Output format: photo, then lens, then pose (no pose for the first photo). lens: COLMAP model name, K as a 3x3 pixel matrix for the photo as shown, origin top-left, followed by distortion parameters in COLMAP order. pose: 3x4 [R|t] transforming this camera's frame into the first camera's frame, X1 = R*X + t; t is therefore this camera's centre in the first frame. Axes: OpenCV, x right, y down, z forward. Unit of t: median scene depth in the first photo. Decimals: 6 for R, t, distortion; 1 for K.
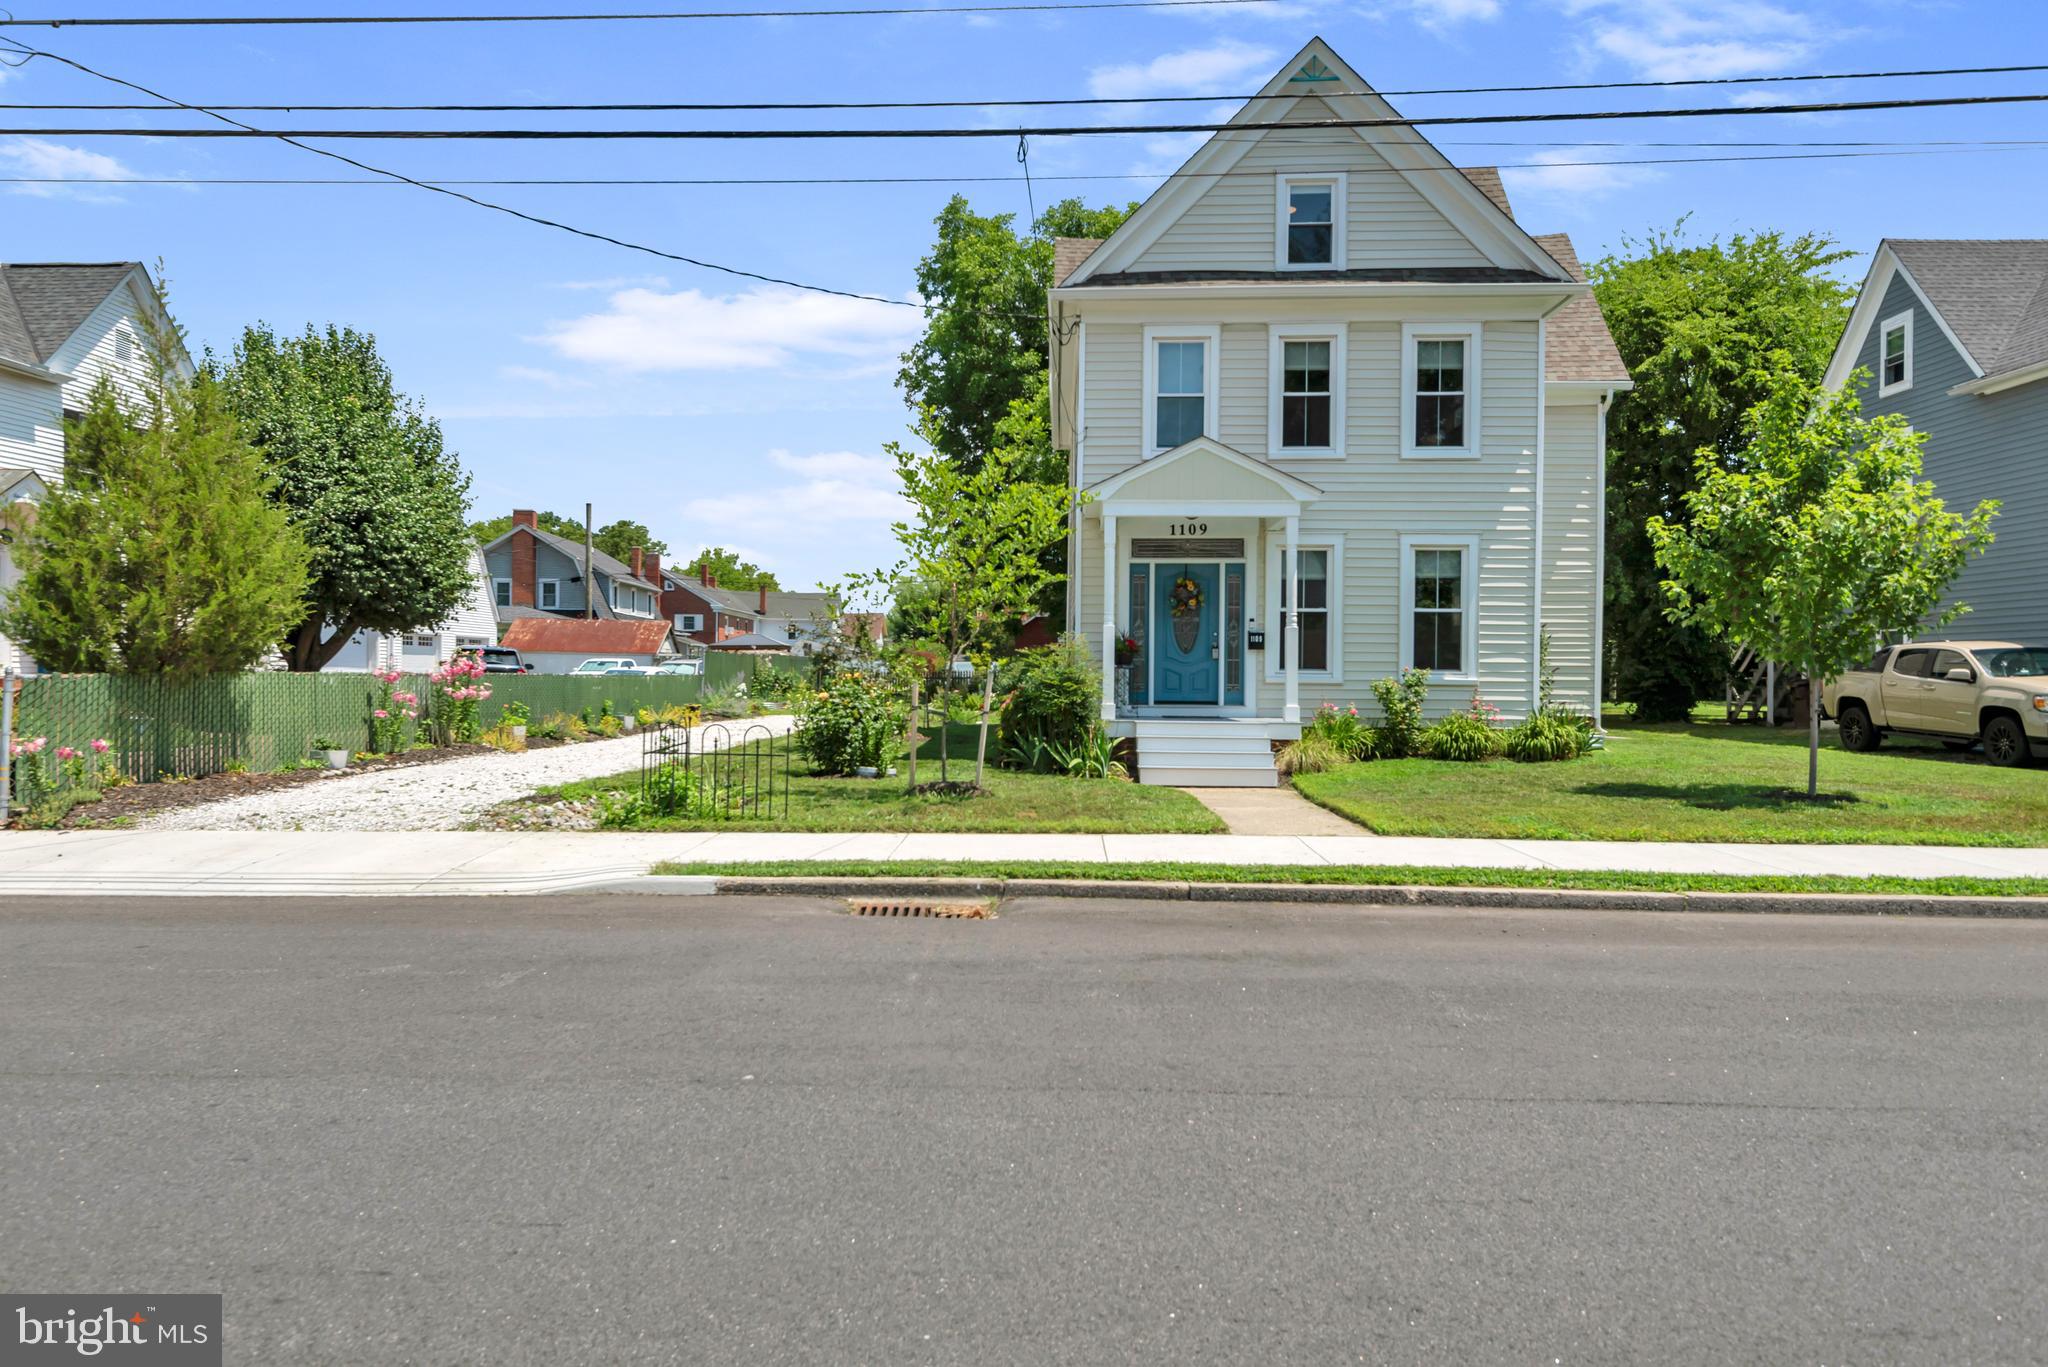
lens RADIAL K [[1315.9, 0, 1024.0], [0, 1315.9, 683.5], [0, 0, 1]] dist [0.016479, 0.001458]
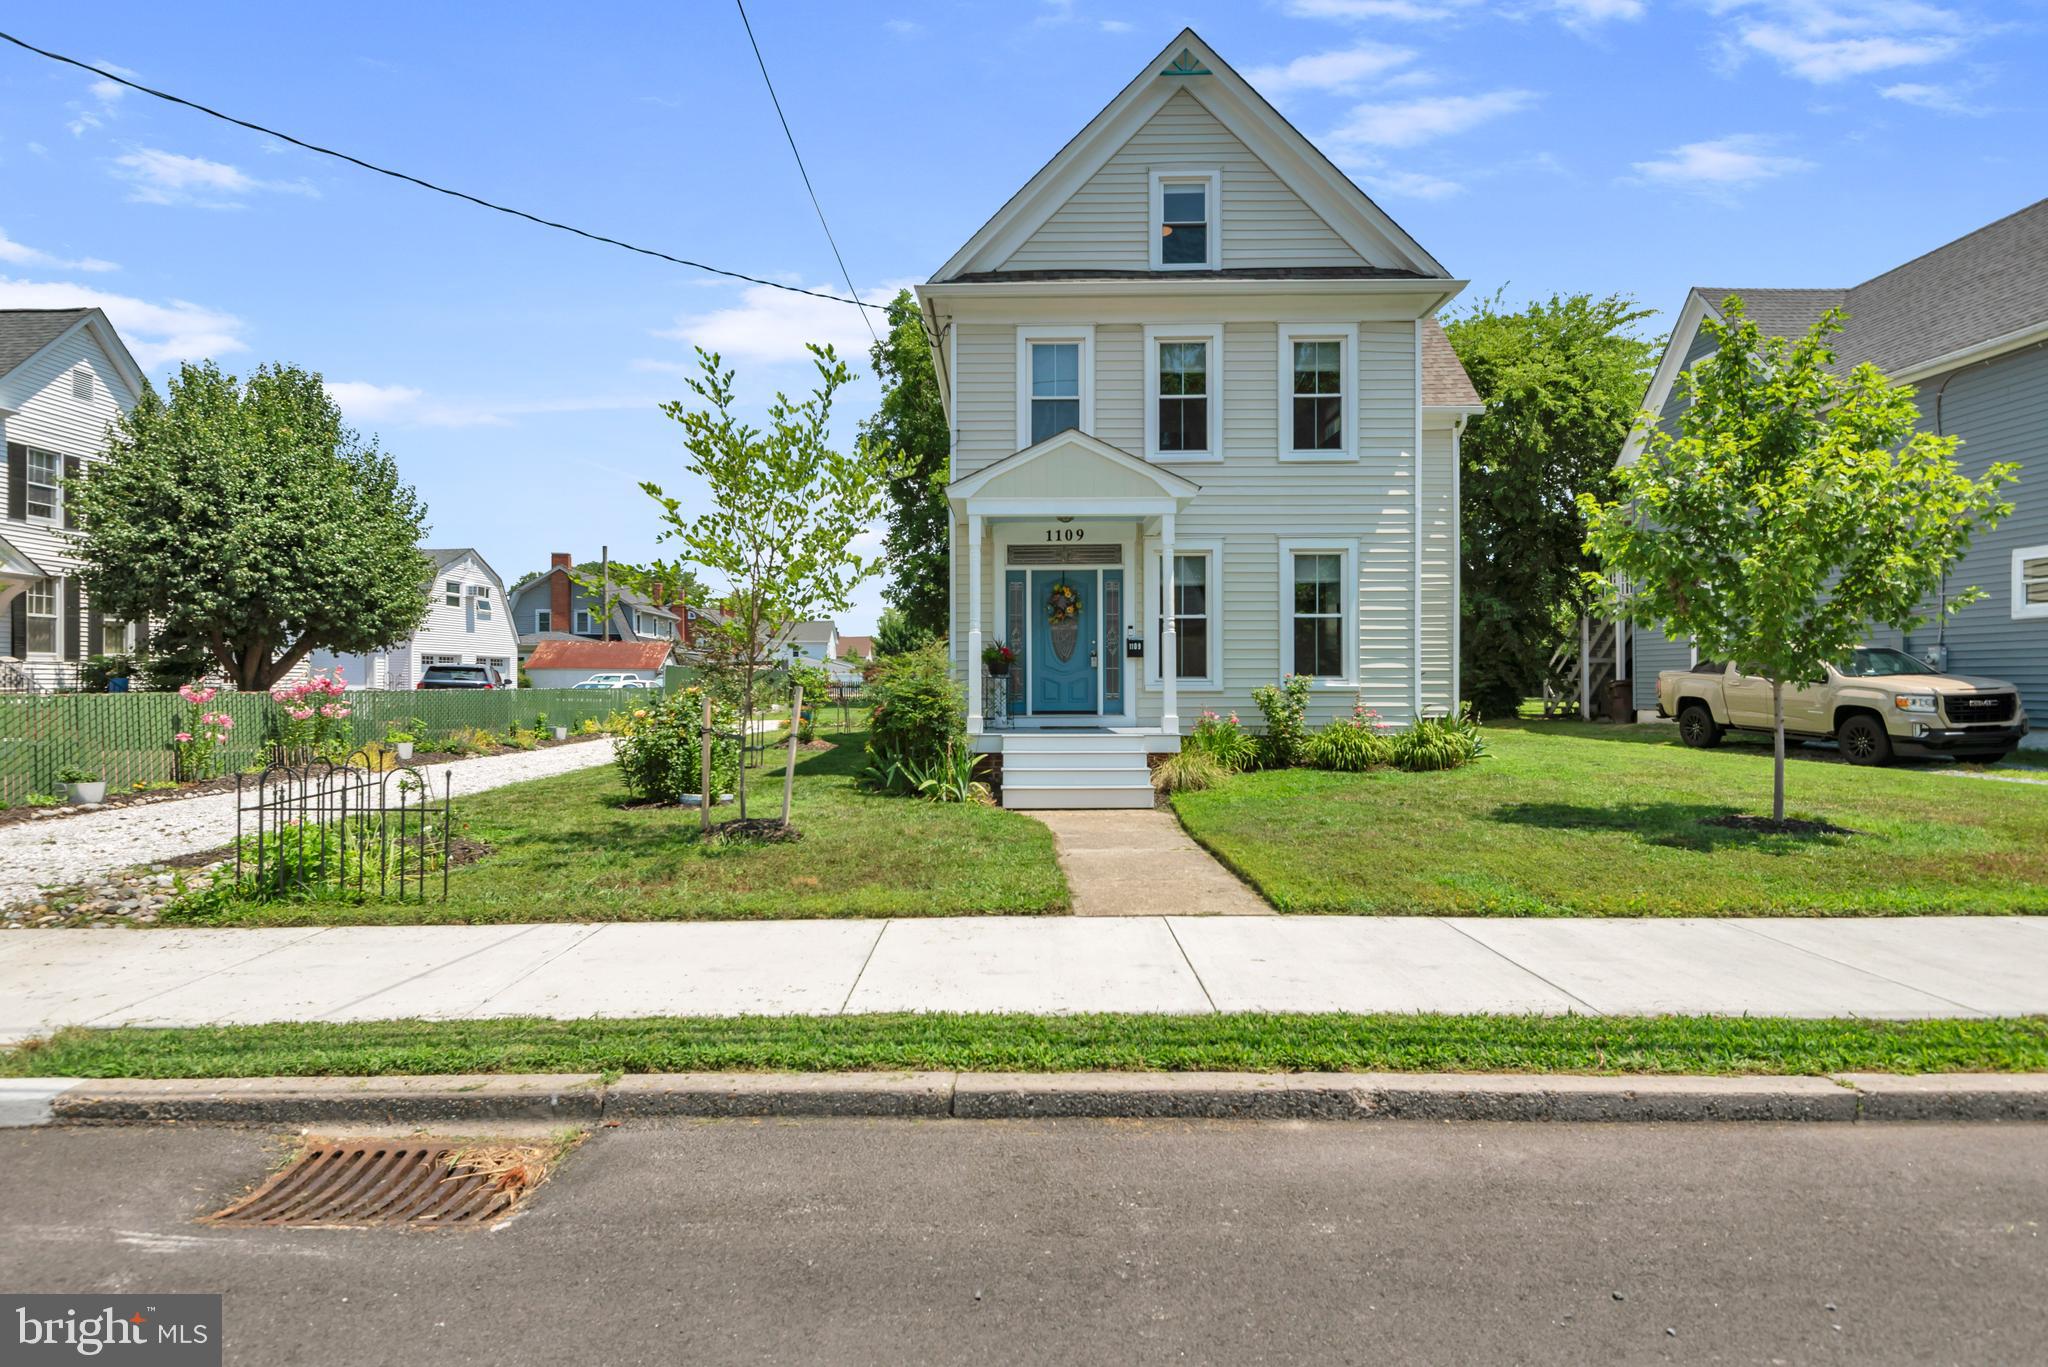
lens RADIAL K [[977.2, 0, 1024.0], [0, 977.2, 683.5], [0, 0, 1]] dist [0.001744, -0.000436]
pose [[0.999182, -0.011706, 0.038711, 0.065793], [0.011878, 0.999921, -0.004214, -0.004402], [-0.038659, 0.004670, 0.999242, 0.279723]]
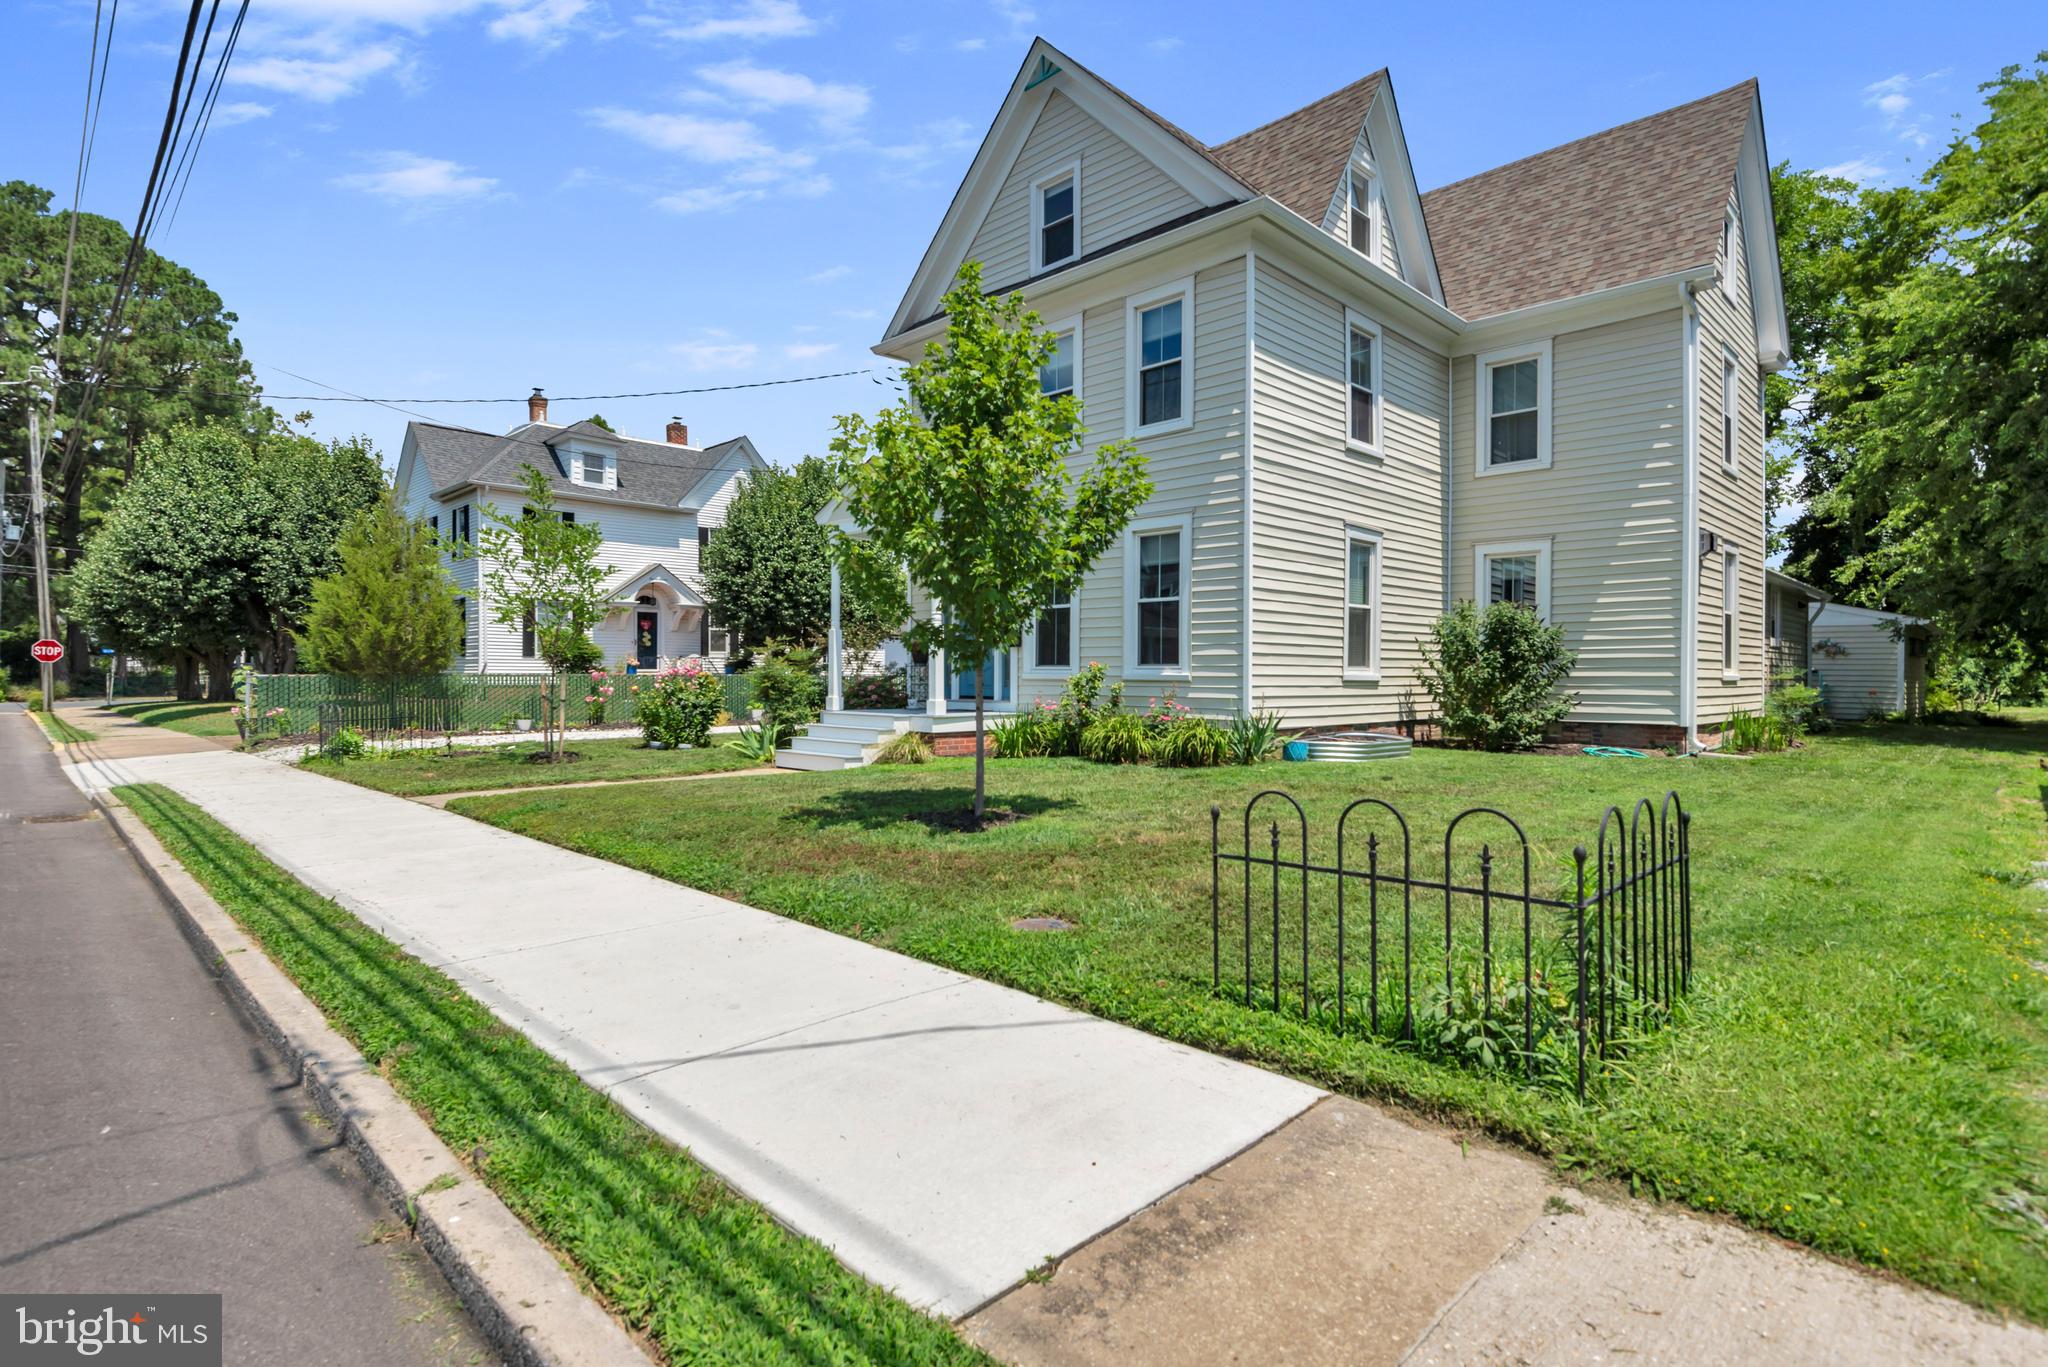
lens RADIAL K [[1015.7, 0, 1022.8], [0, 1015.7, 676.6], [0, 0, 1]] dist [0.016053, -0.000038]
pose [[0.737480, -0.006473, -0.675337, 0.723250], [0.004259, 0.999979, -0.004933, 0.001369], [0.675355, 0.000762, 0.737492, 0.411392]]
